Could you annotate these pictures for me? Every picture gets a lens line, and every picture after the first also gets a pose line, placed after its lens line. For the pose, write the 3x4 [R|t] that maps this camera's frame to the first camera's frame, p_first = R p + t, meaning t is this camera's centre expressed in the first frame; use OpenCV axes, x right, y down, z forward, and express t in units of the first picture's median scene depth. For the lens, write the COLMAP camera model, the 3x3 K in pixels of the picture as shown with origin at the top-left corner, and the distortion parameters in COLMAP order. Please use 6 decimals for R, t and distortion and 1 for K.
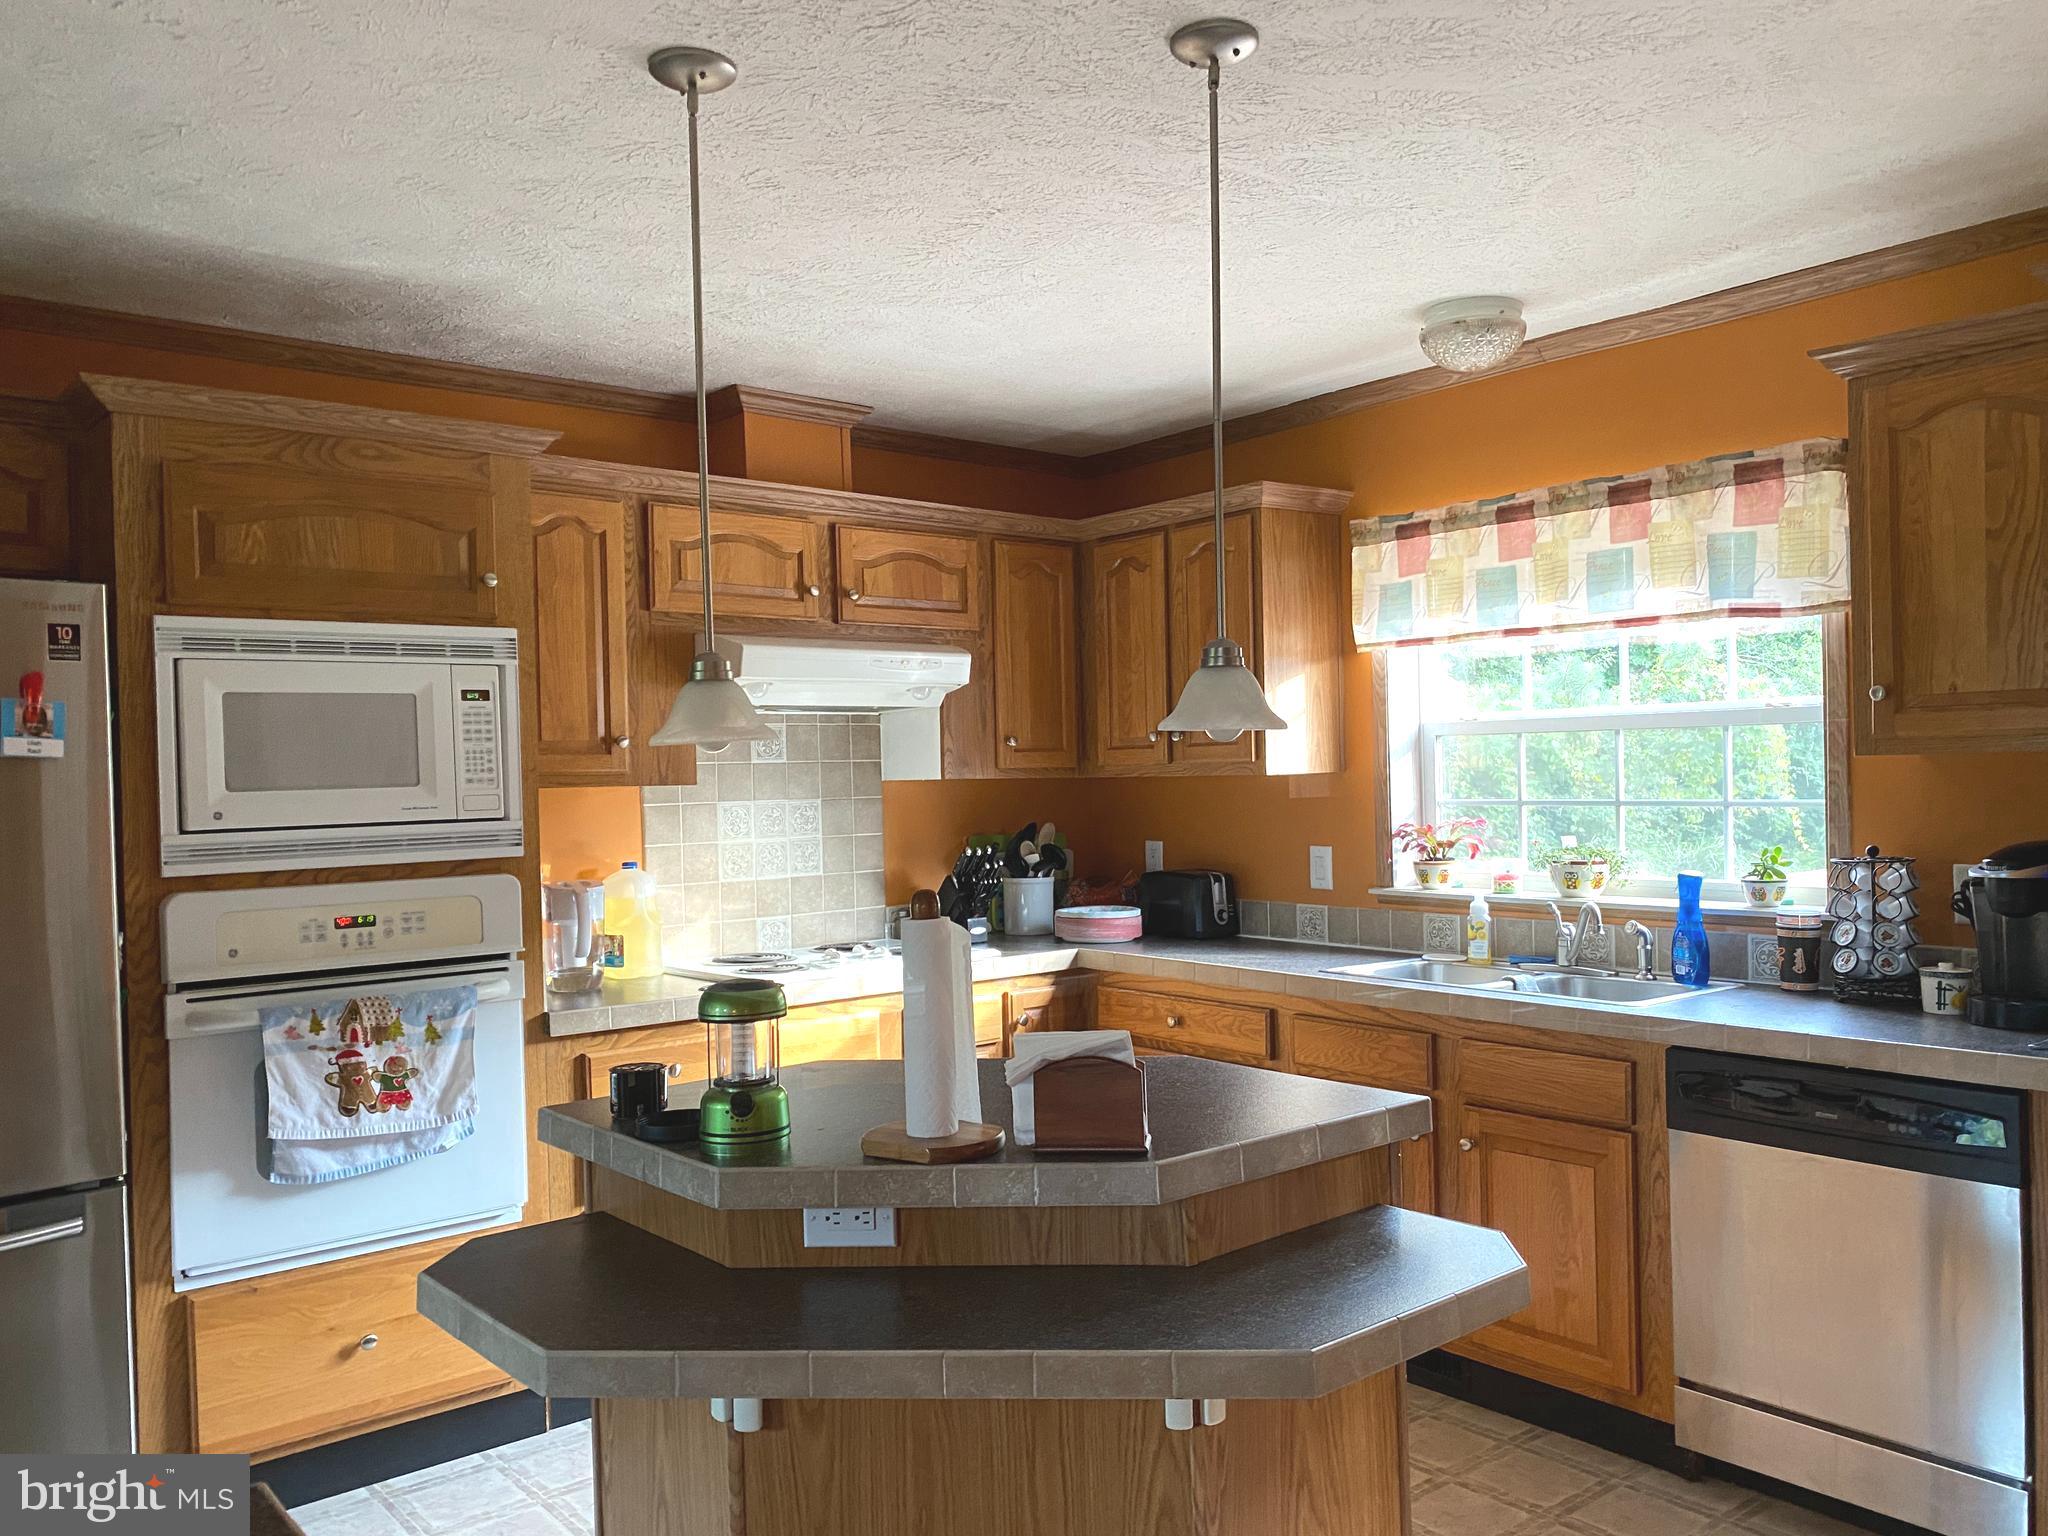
lens RADIAL K [[1572.9, 0, 1036.4], [0, 1572.9, 773.2], [0, 0, 1]] dist [0.076285, -0.082908]
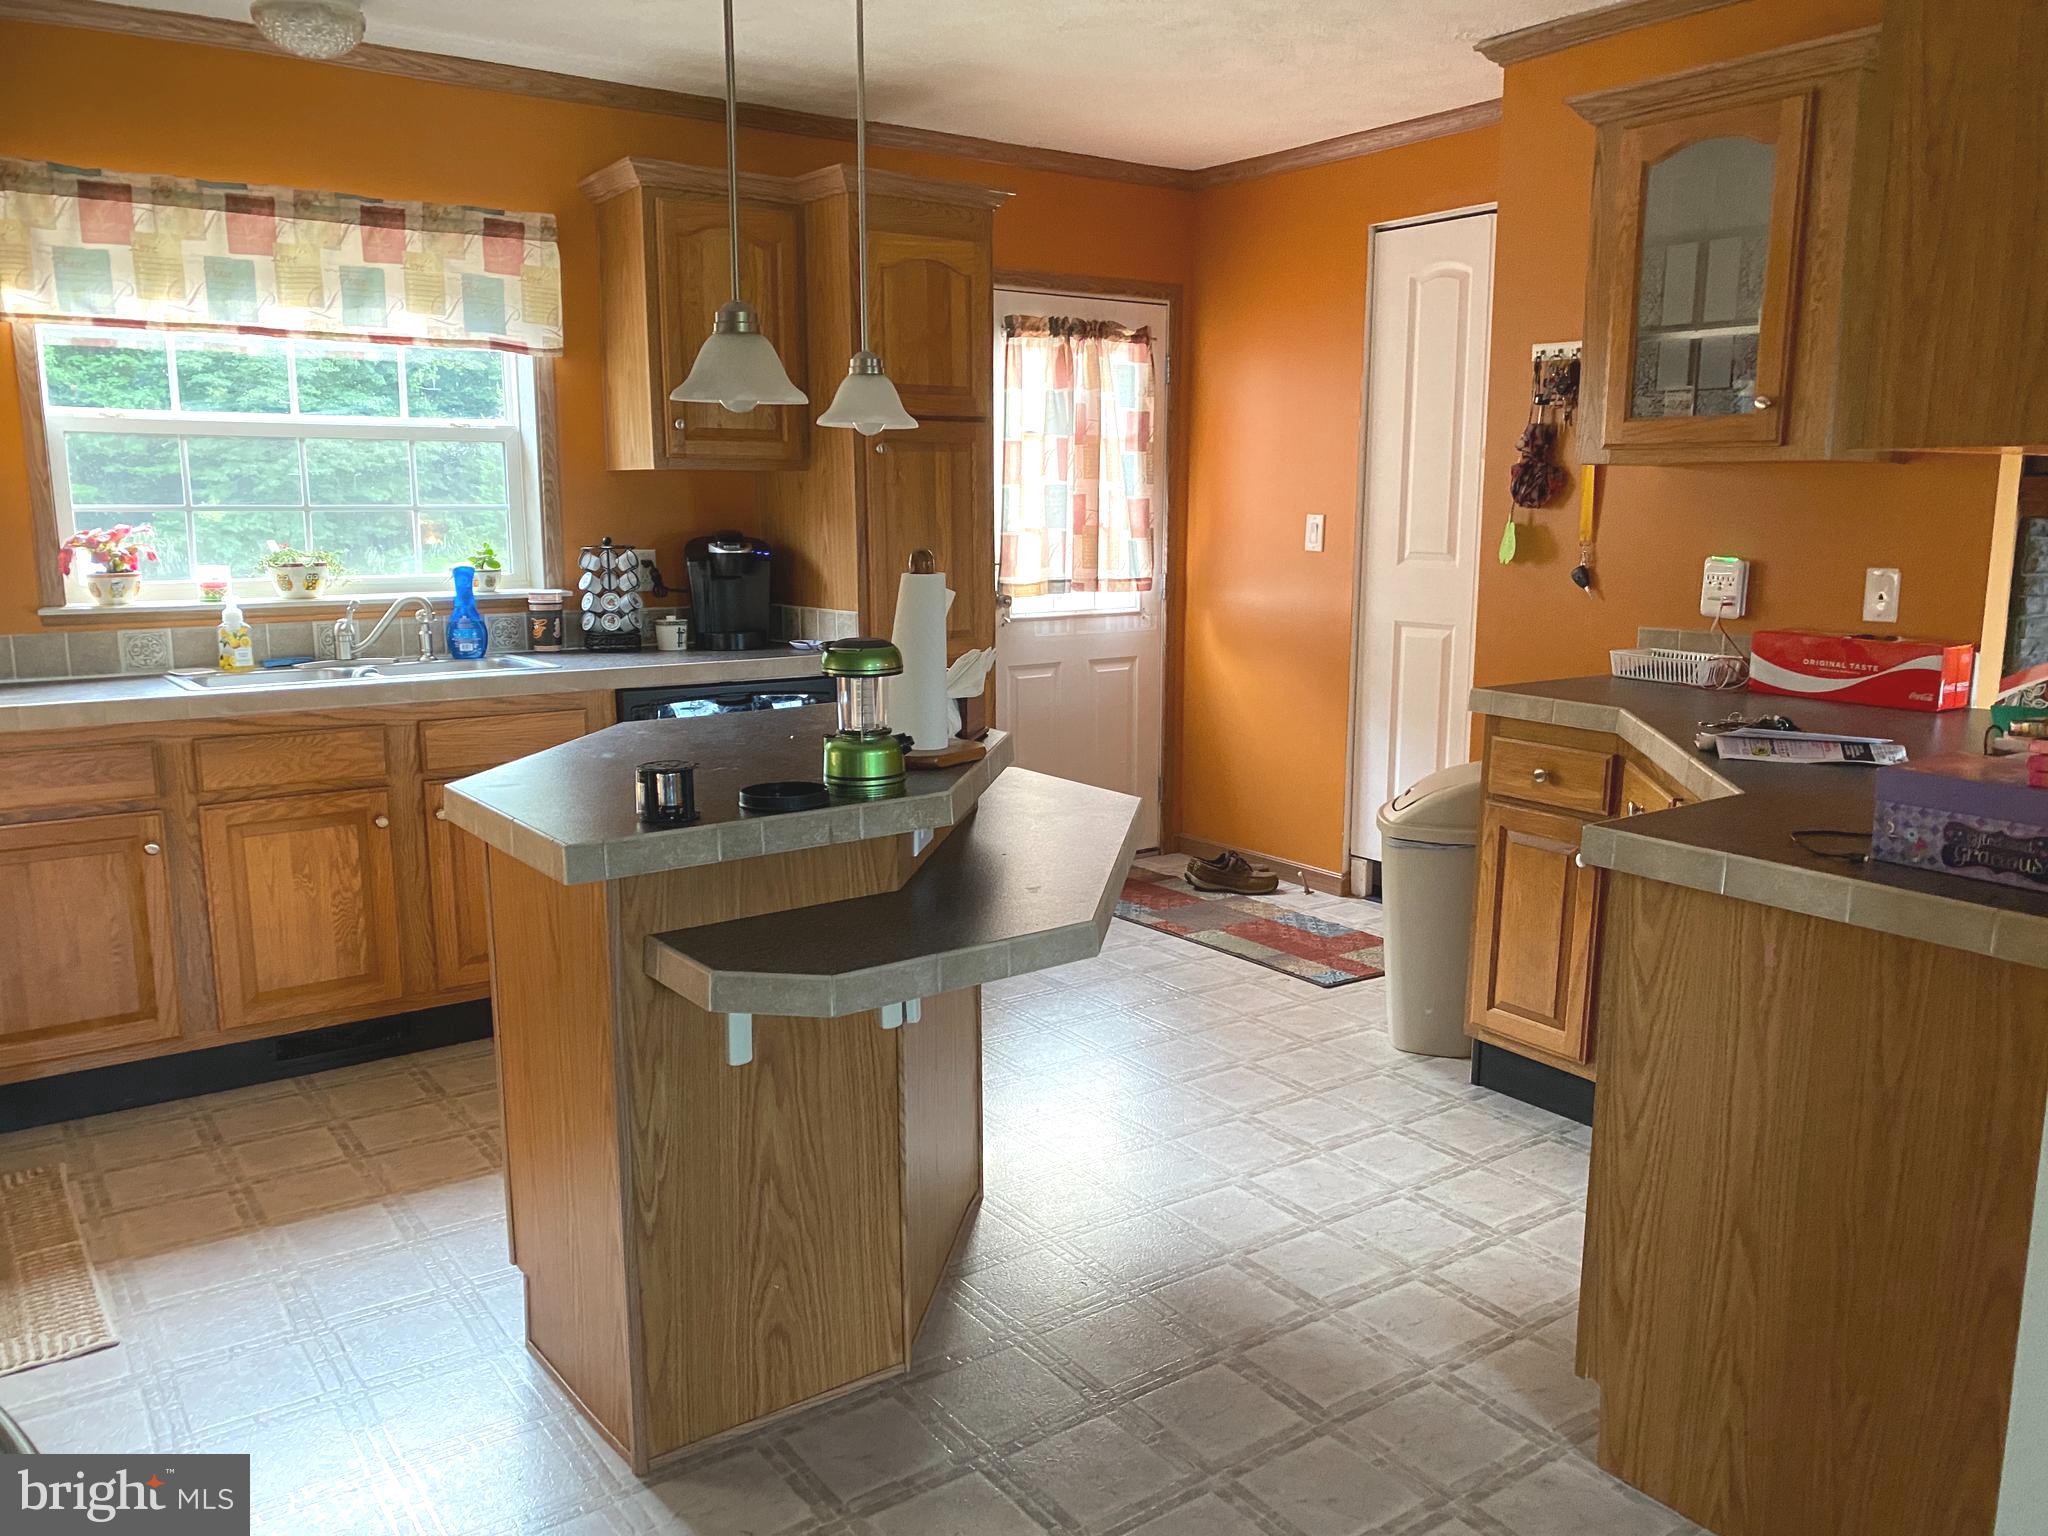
lens RADIAL K [[1572.9, 0, 1024.8], [0, 1572.9, 760.6], [0, 0, 1]] dist [0.076285, -0.082908]
pose [[0.067392, -0.144263, 0.987242, -0.683268], [0.002917, 0.989516, 0.144396, 0.033322], [-0.997722, -0.006851, 0.067106, 0.454353]]
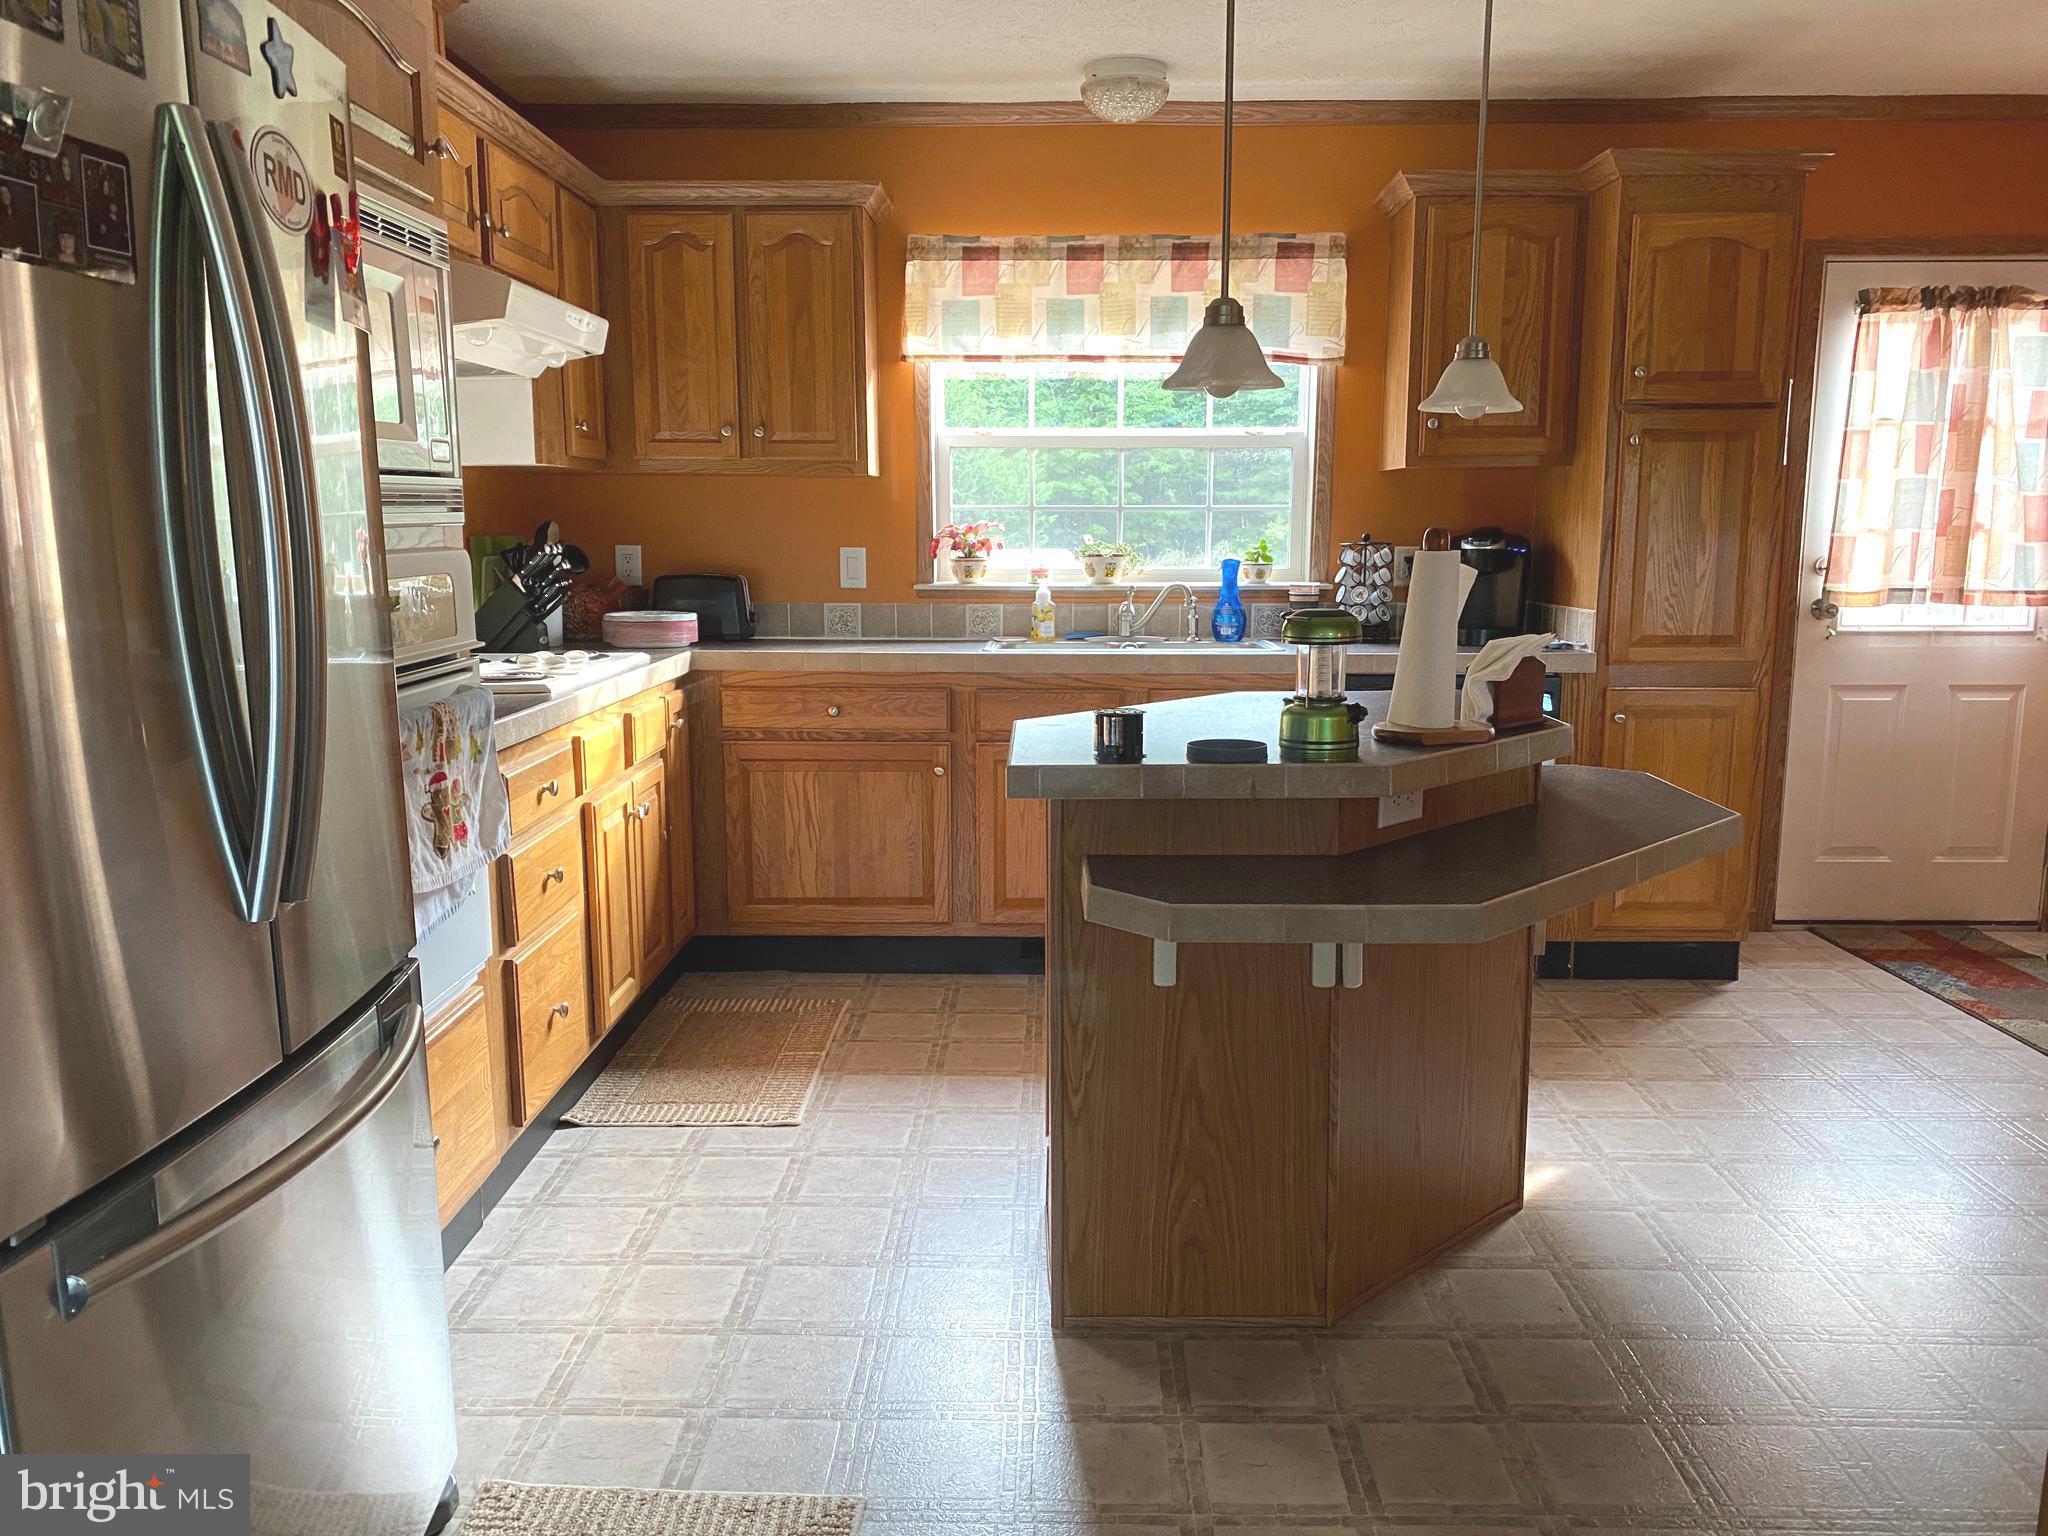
lens RADIAL K [[1572.9, 0, 1040.8], [0, 1572.9, 764.1], [0, 0, 1]] dist [0.076285, -0.082908]
pose [[0.642970, -0.095714, 0.759887, -0.643828], [-0.014247, 0.990494, 0.136816, 0.050373], [-0.765759, -0.098794, 0.635495, 0.241987]]
